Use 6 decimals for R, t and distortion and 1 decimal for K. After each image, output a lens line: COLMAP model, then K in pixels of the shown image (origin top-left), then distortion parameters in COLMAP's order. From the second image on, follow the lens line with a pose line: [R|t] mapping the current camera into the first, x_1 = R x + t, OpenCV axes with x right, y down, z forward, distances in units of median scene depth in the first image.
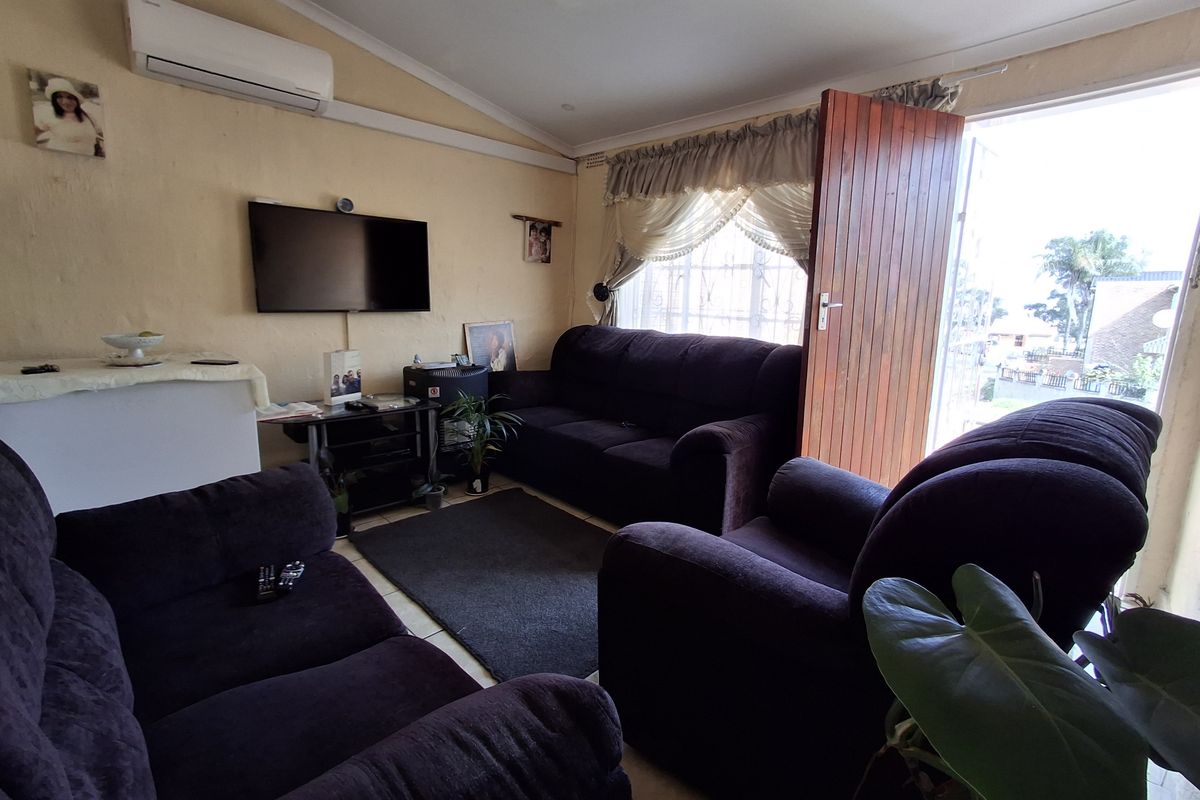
lens RADIAL K [[565.4, 0, 602.4], [0, 565.4, 392.6], [0, 0, 1]] dist [0.003583, 0.001407]
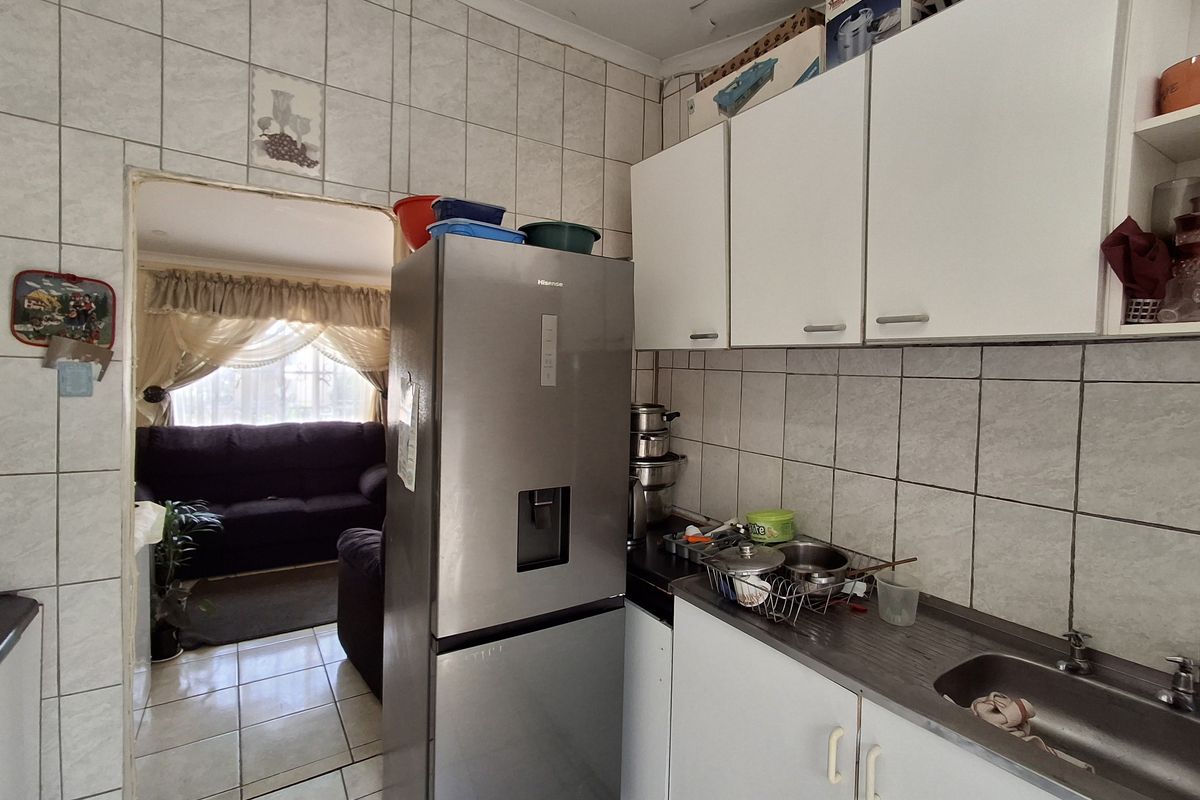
lens RADIAL K [[565.4, 0, 601.1], [0, 565.4, 392.9], [0, 0, 1]] dist [0.003583, 0.001407]
pose [[0.199714, -0.049954, 0.978580, -0.993504], [0.152295, 0.988145, 0.019361, -0.086602], [-0.967947, 0.145166, 0.204954, -0.006805]]
